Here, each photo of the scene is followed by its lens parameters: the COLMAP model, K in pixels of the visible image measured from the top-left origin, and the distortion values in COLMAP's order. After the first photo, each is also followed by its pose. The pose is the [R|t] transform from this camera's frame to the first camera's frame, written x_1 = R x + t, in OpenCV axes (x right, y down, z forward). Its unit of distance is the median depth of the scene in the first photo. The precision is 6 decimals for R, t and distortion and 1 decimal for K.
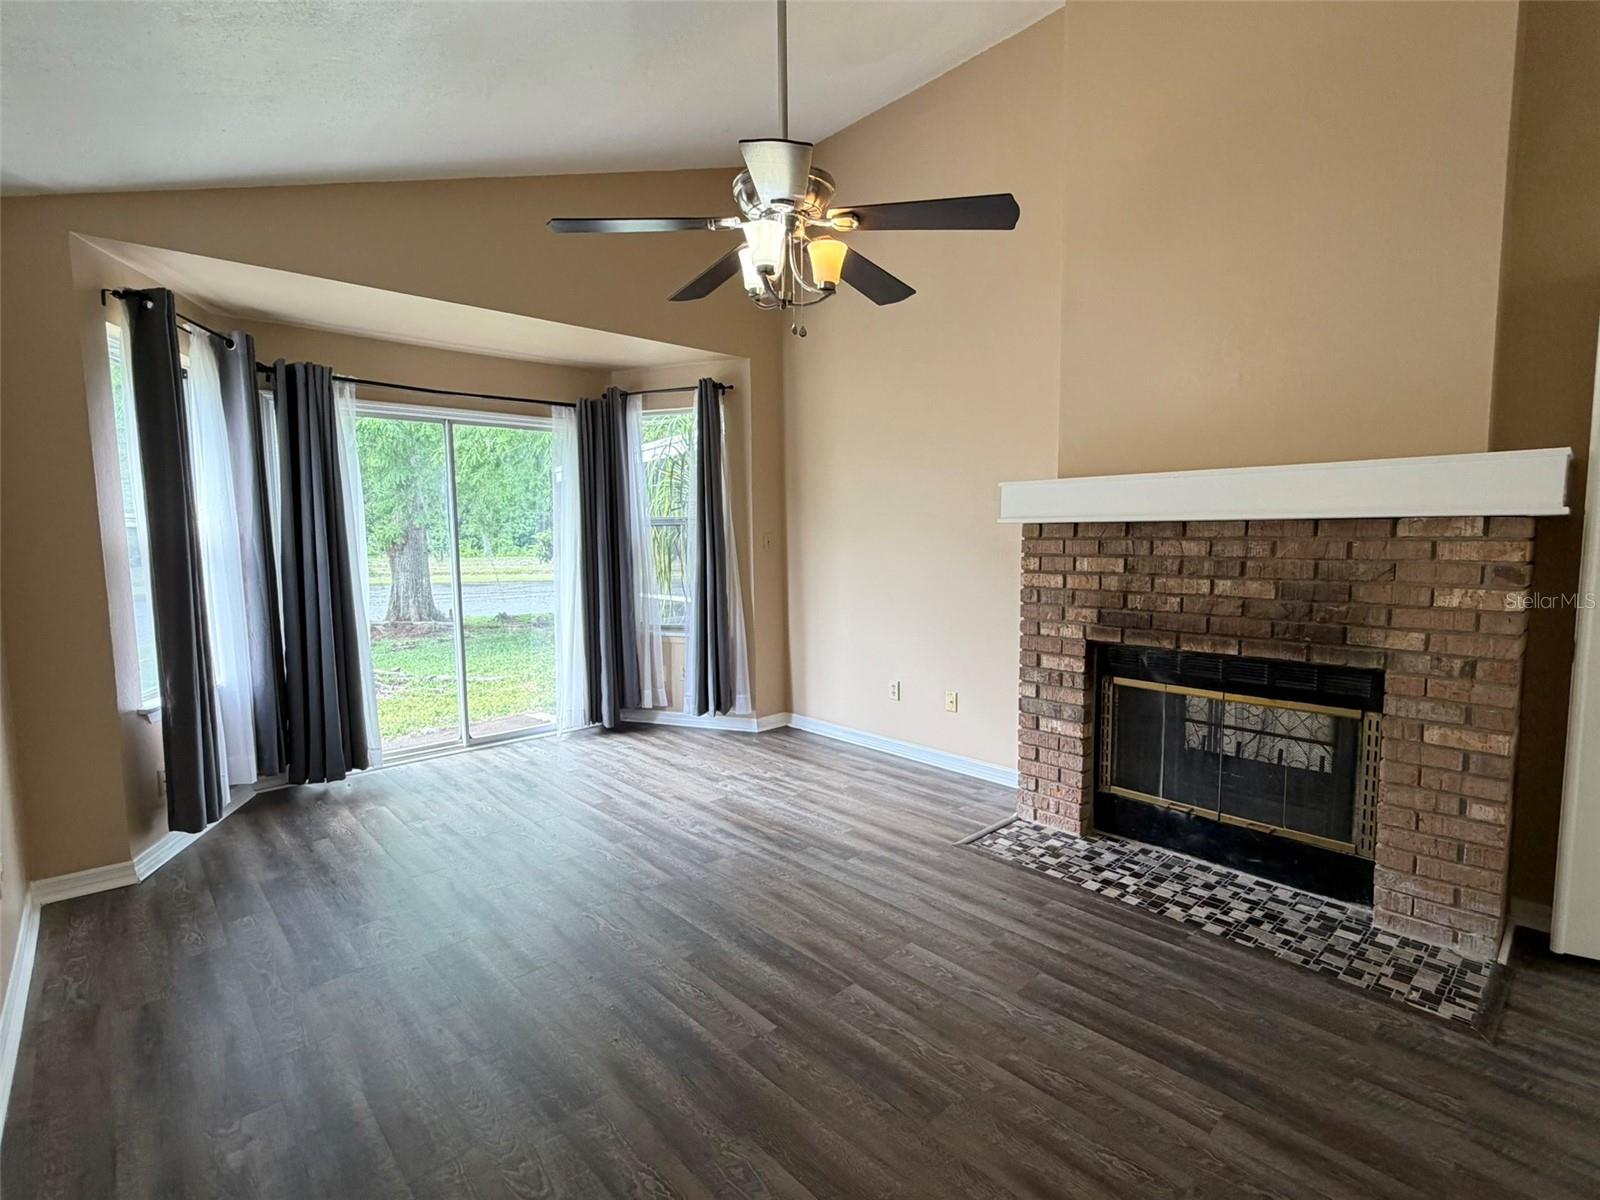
lens RADIAL K [[758.0, 0, 800.4], [0, 758.0, 597.0], [0, 0, 1]] dist [0.000746, -0.000769]
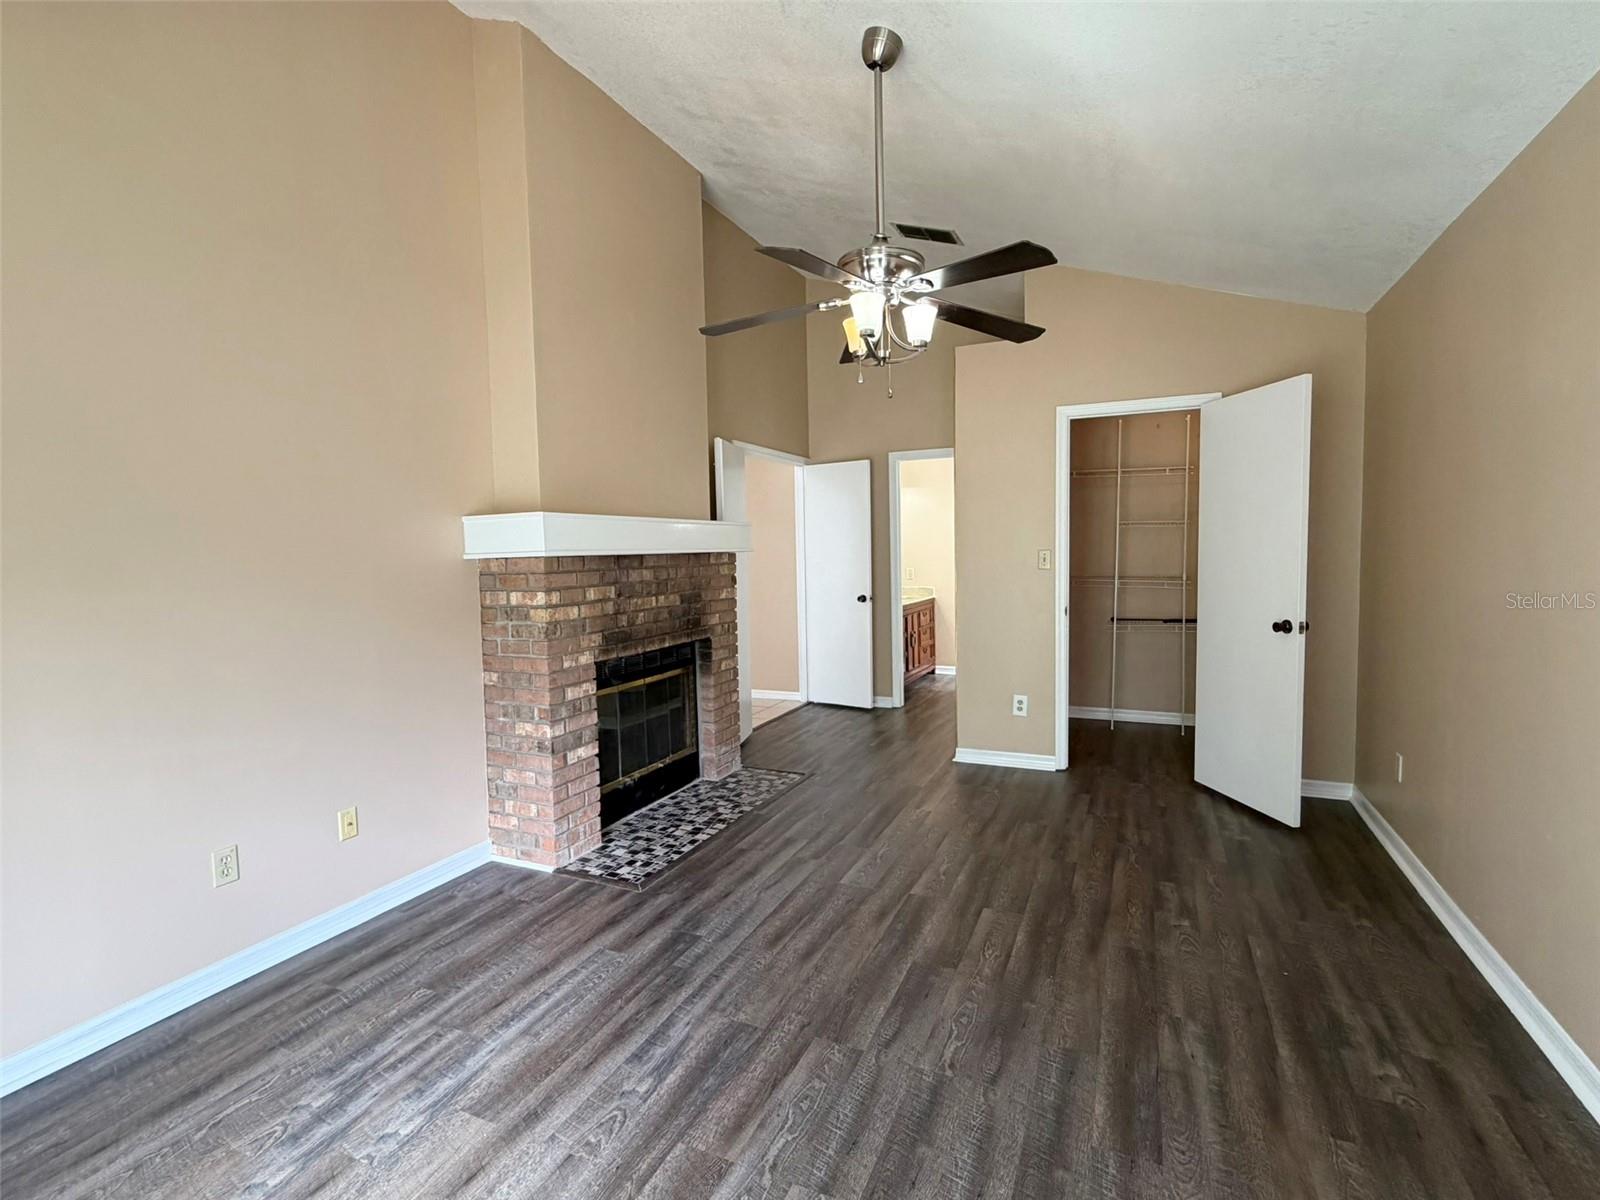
lens RADIAL K [[758.0, 0, 802.0], [0, 758.0, 605.6], [0, 0, 1]] dist [0.000746, -0.000769]
pose [[-0.390025, -0.047951, 0.919555, -0.773003], [0.107317, 0.989470, 0.097115, -0.103090], [-0.914529, 0.136561, -0.380772, 1.178873]]
